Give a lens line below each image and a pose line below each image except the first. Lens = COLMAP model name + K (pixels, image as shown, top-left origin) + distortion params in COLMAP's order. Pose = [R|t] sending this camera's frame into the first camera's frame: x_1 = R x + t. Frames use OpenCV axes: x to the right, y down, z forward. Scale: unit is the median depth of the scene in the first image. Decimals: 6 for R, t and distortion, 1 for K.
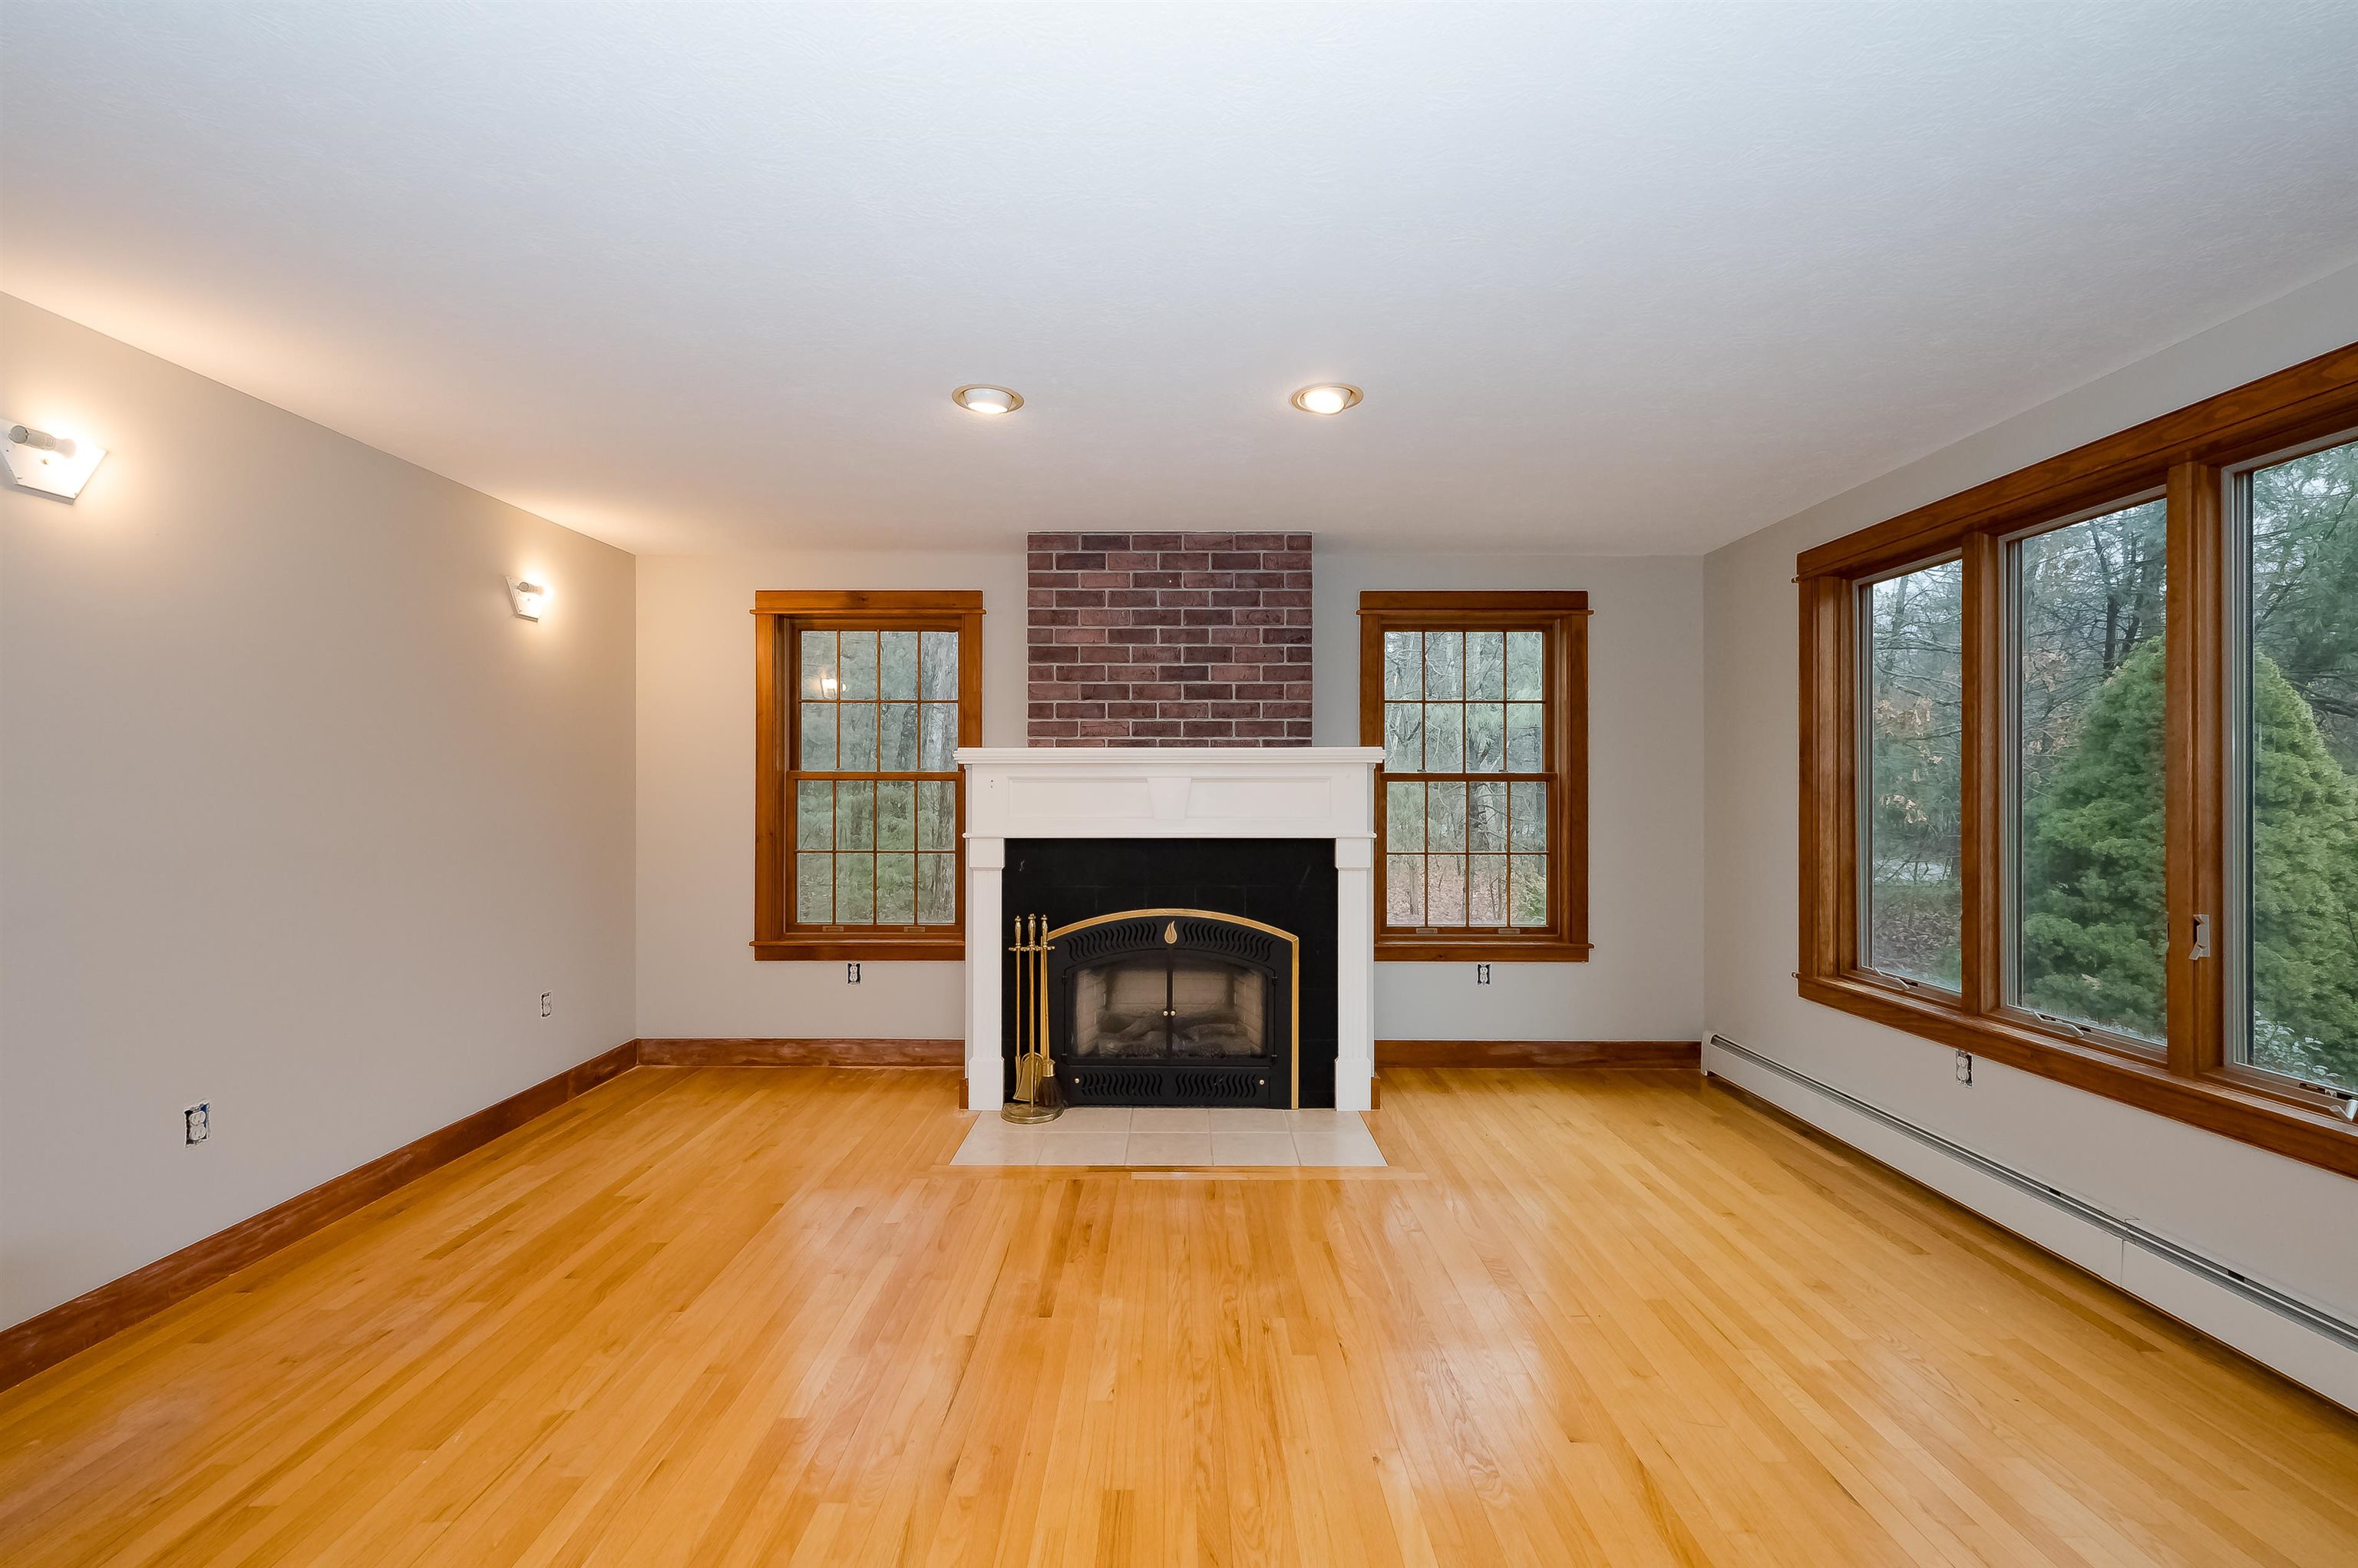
lens RADIAL K [[948.3, 0, 1176.7], [0, 948.3, 781.5], [0, 0, 1]] dist [0.006783, -0.000084]
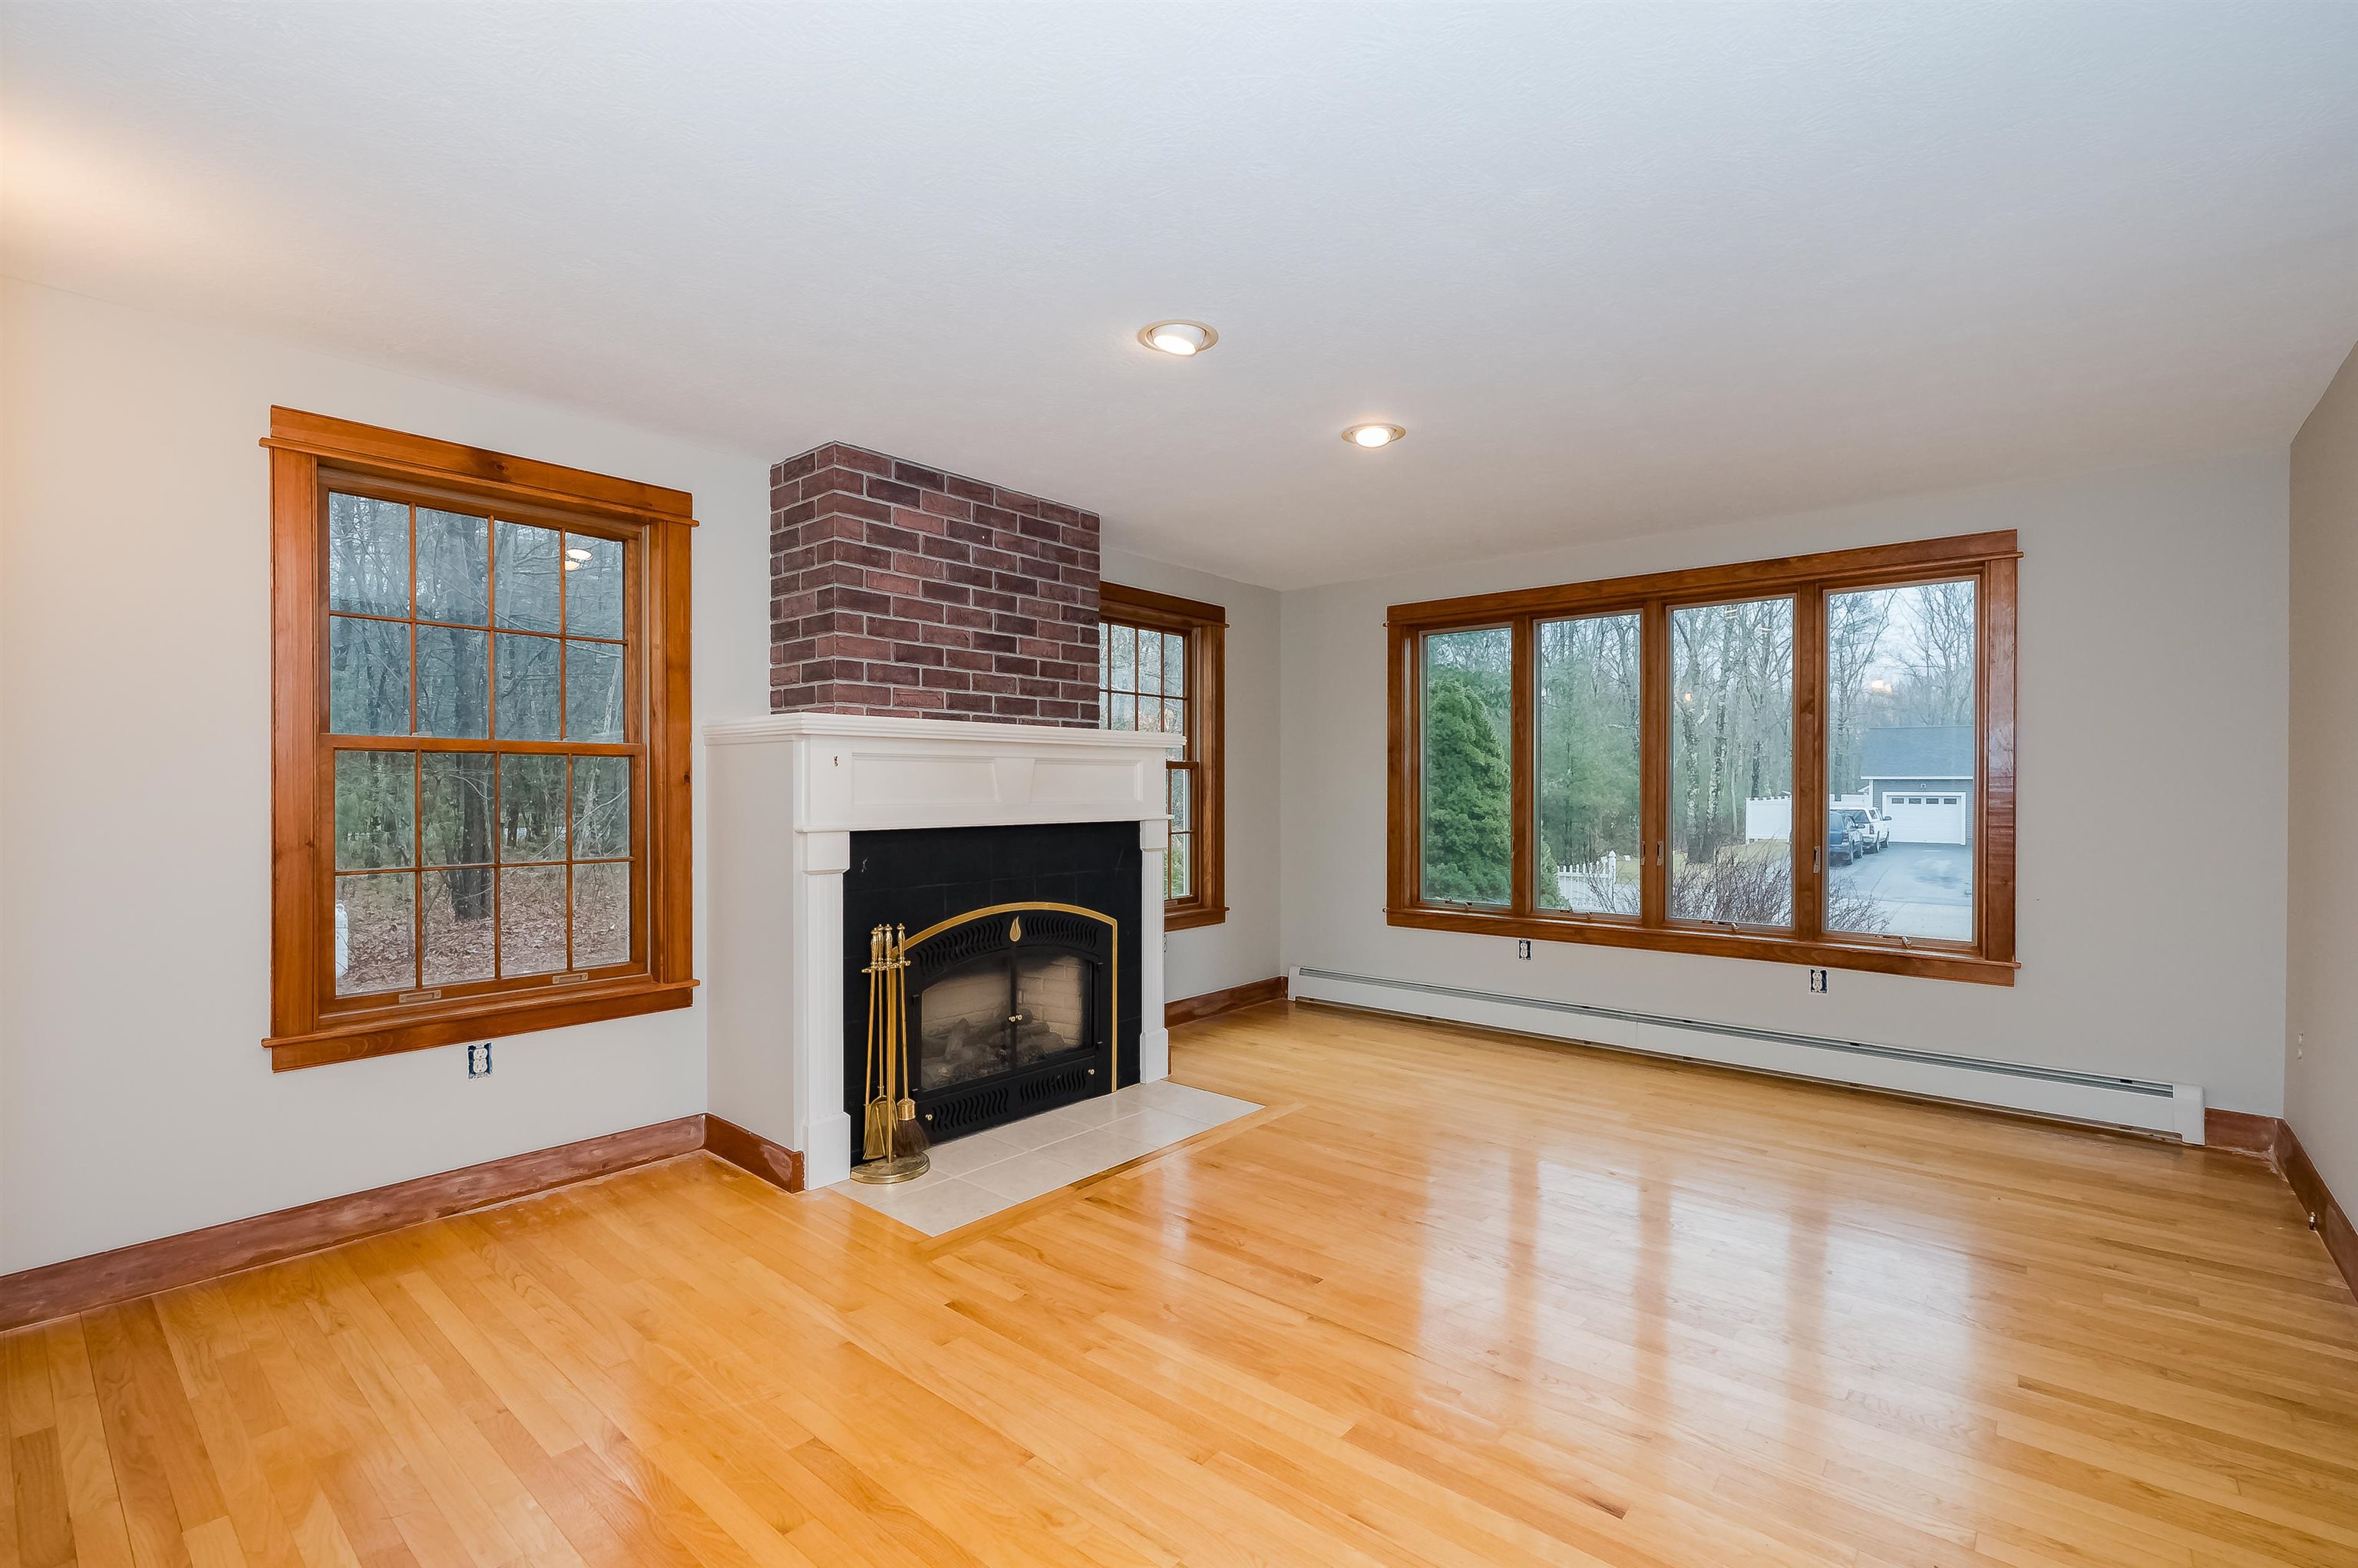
lens RADIAL K [[1032.1, 0, 1179.0], [0, 1032.1, 784.0], [0, 0, 1]] dist [-0.001712, -0.000350]
pose [[0.647757, 0.002499, 0.761843, -0.625350], [-0.008139, 0.999960, 0.003639, 0.015059], [-0.761803, -0.008558, 0.647752, 0.232158]]
